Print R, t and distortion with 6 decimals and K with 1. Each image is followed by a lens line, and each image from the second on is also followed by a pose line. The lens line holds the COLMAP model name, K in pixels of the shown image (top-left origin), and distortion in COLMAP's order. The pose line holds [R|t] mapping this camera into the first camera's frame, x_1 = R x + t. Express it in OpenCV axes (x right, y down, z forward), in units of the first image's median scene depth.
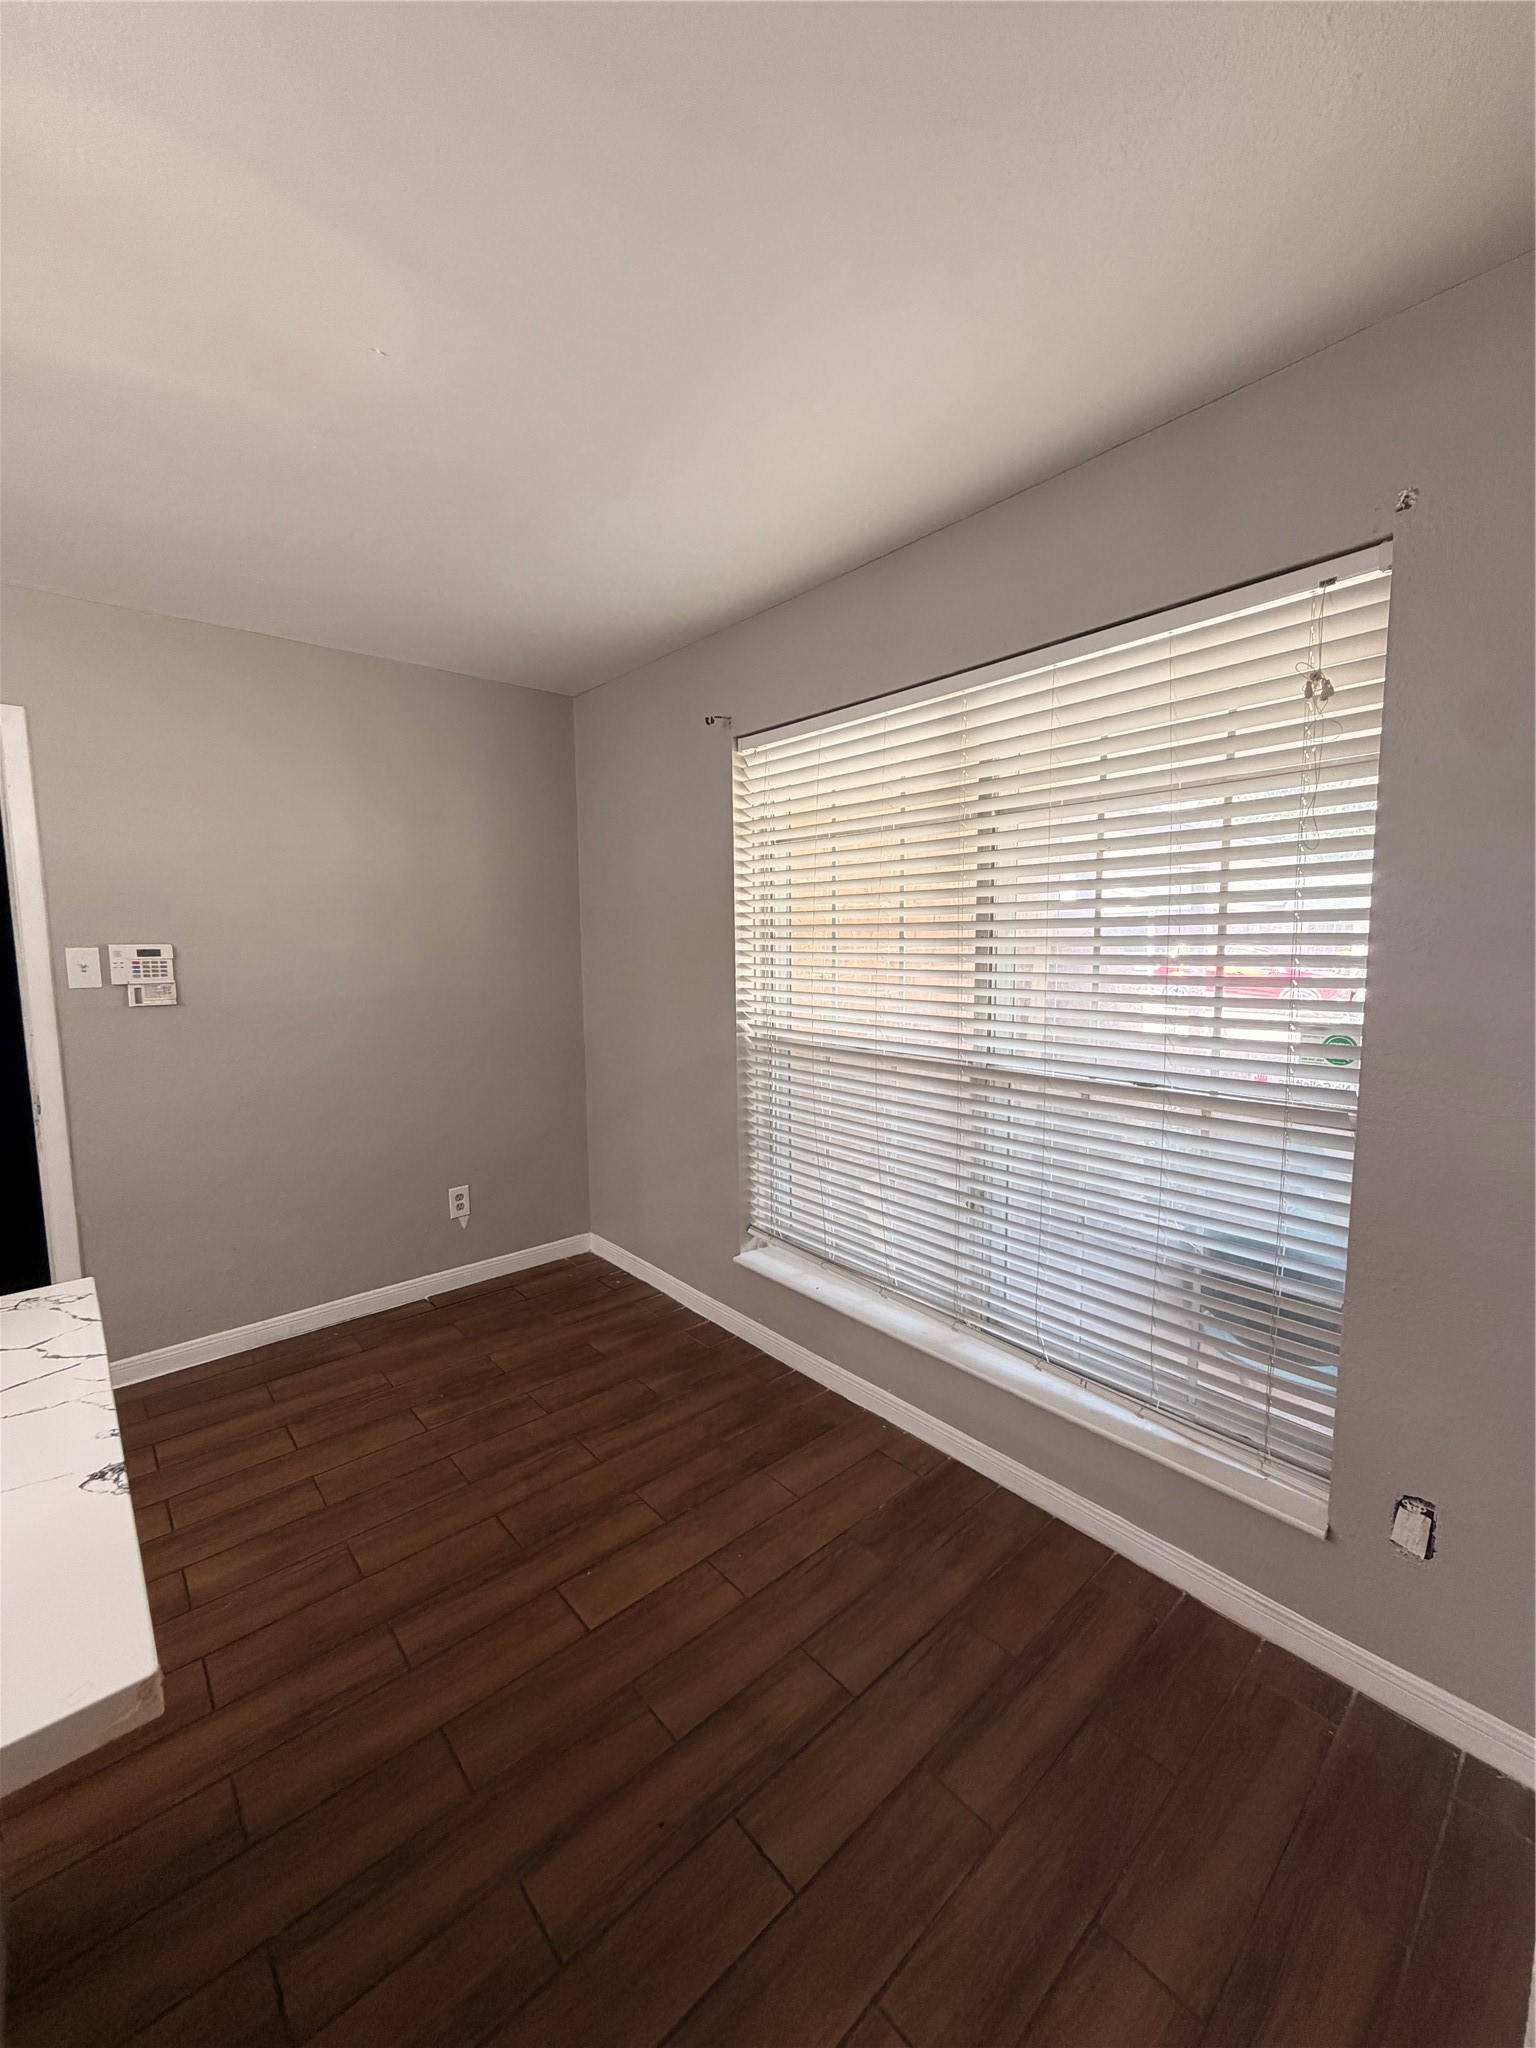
lens RADIAL K [[816.9, 0, 770.9], [0, 816.9, 1025.3], [0, 0, 1]] dist [-0.010170, -0.000108]
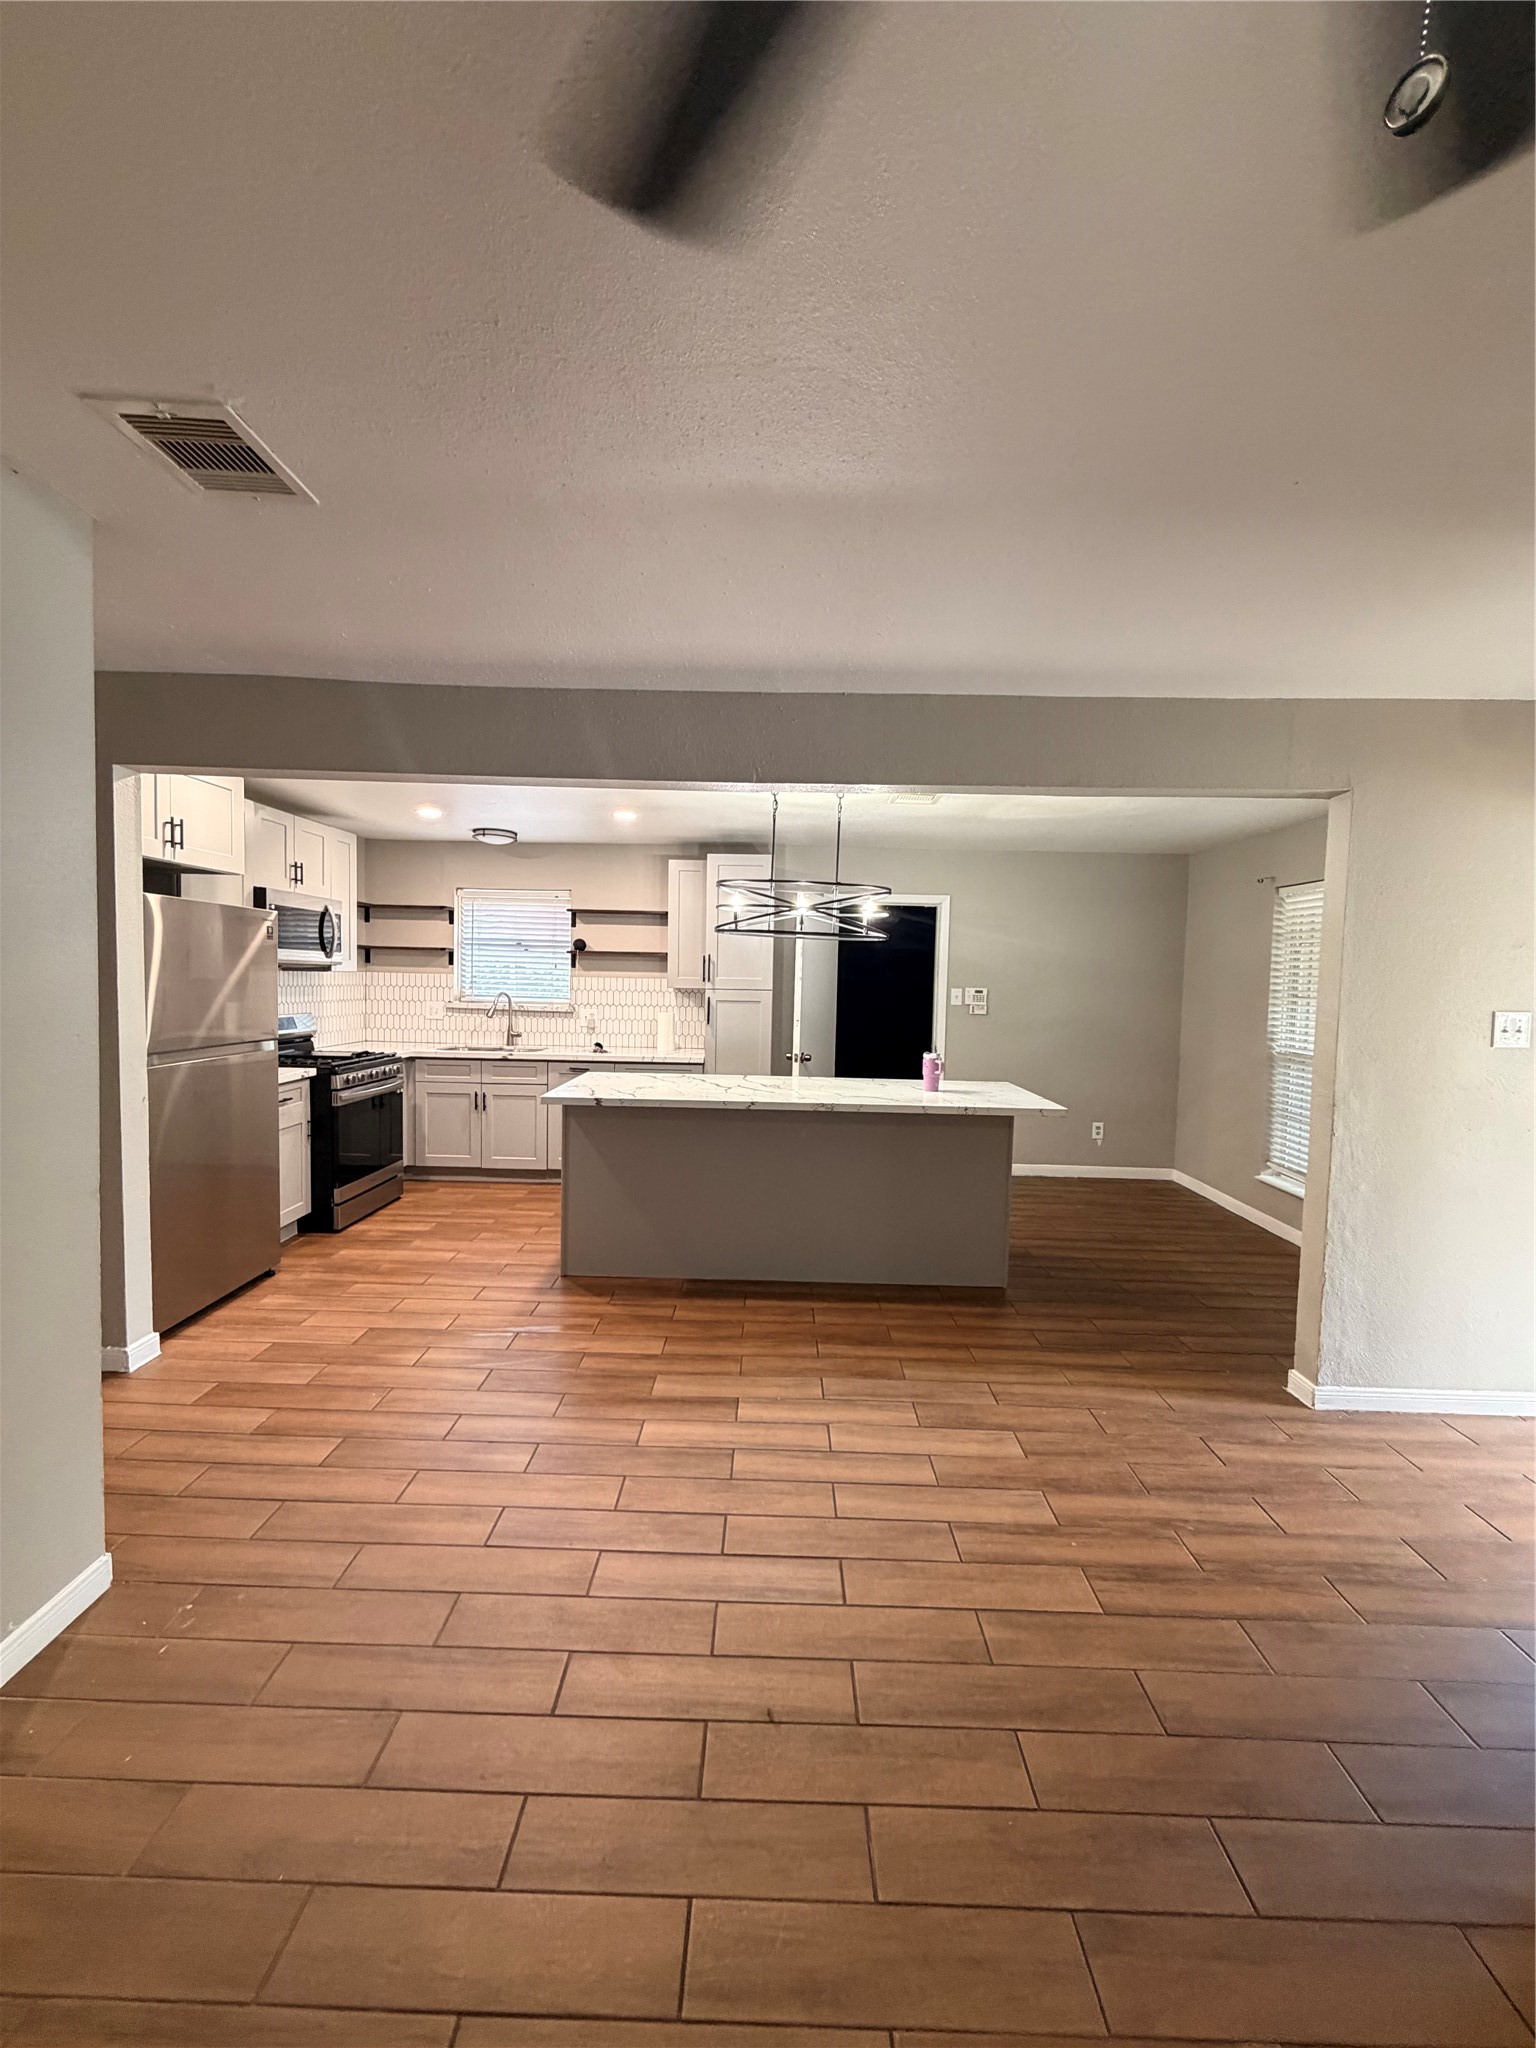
lens RADIAL K [[816.9, 0, 765.2], [0, 816.9, 1021.6], [0, 0, 1]] dist [-0.010170, -0.000108]
pose [[0.741217, 0.061772, -0.668417, 0.329107], [-0.100718, 0.994719, -0.019761, 0.095986], [0.663666, 0.081969, 0.743524, -1.054207]]
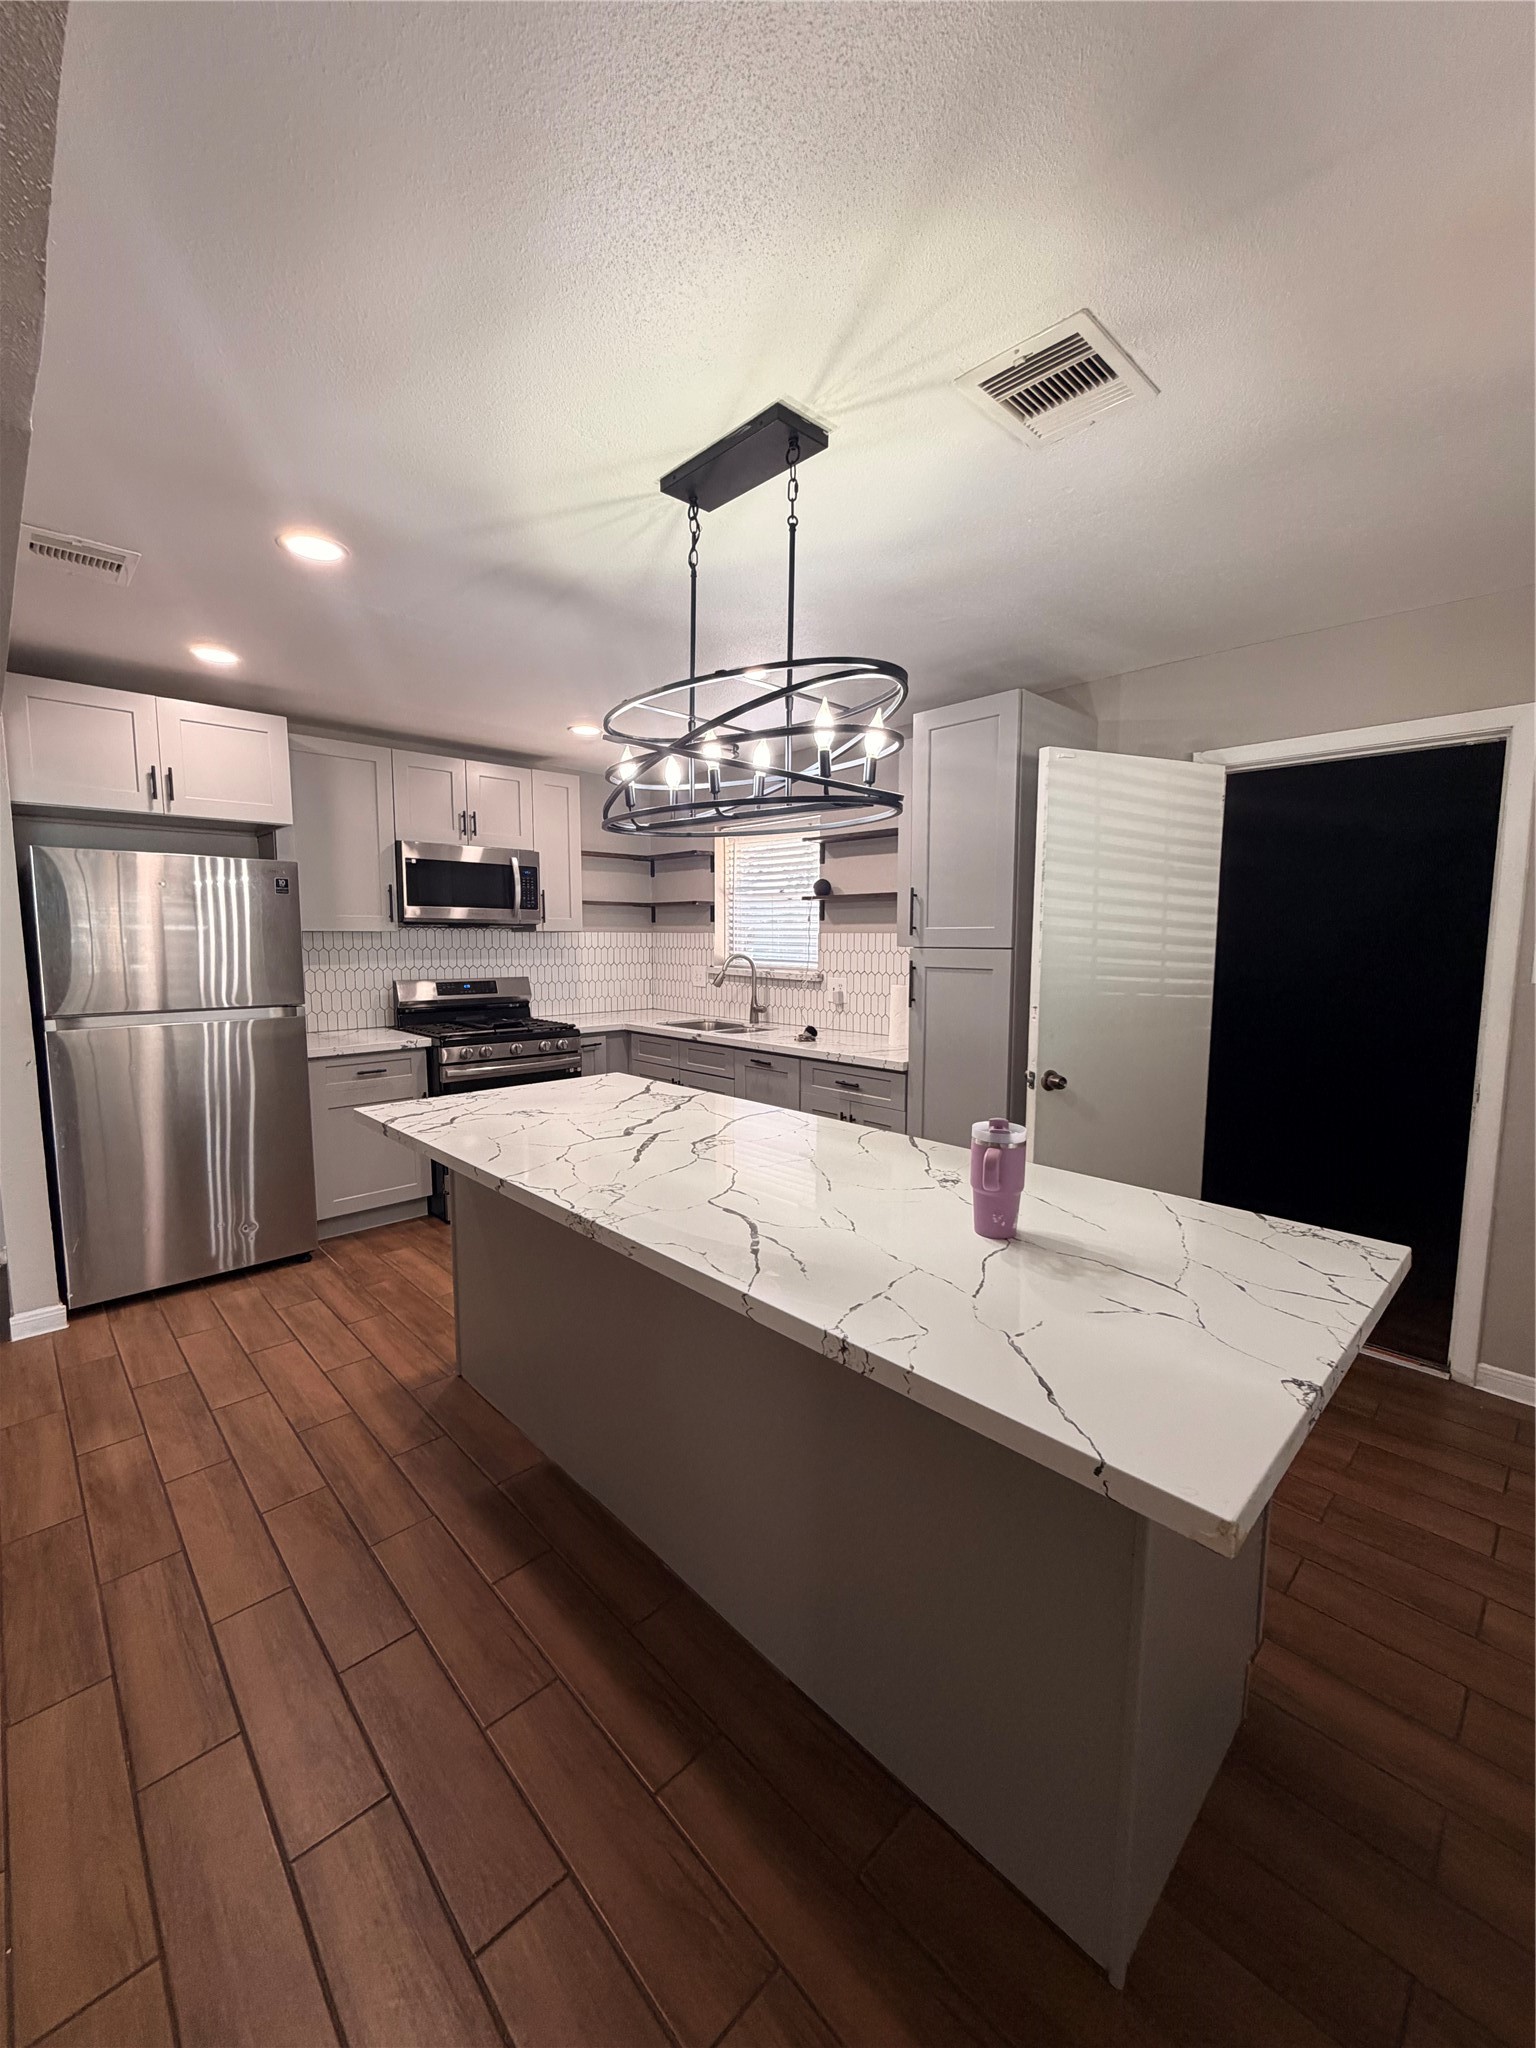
lens RADIAL K [[816.9, 0, 767.2], [0, 816.9, 1018.1], [0, 0, 1]] dist [-0.010170, -0.000108]
pose [[0.042465, 0.110310, -0.992990, 0.068242], [-0.110342, 0.988324, 0.105073, -0.003914], [0.992986, 0.105107, 0.054141, 0.025478]]
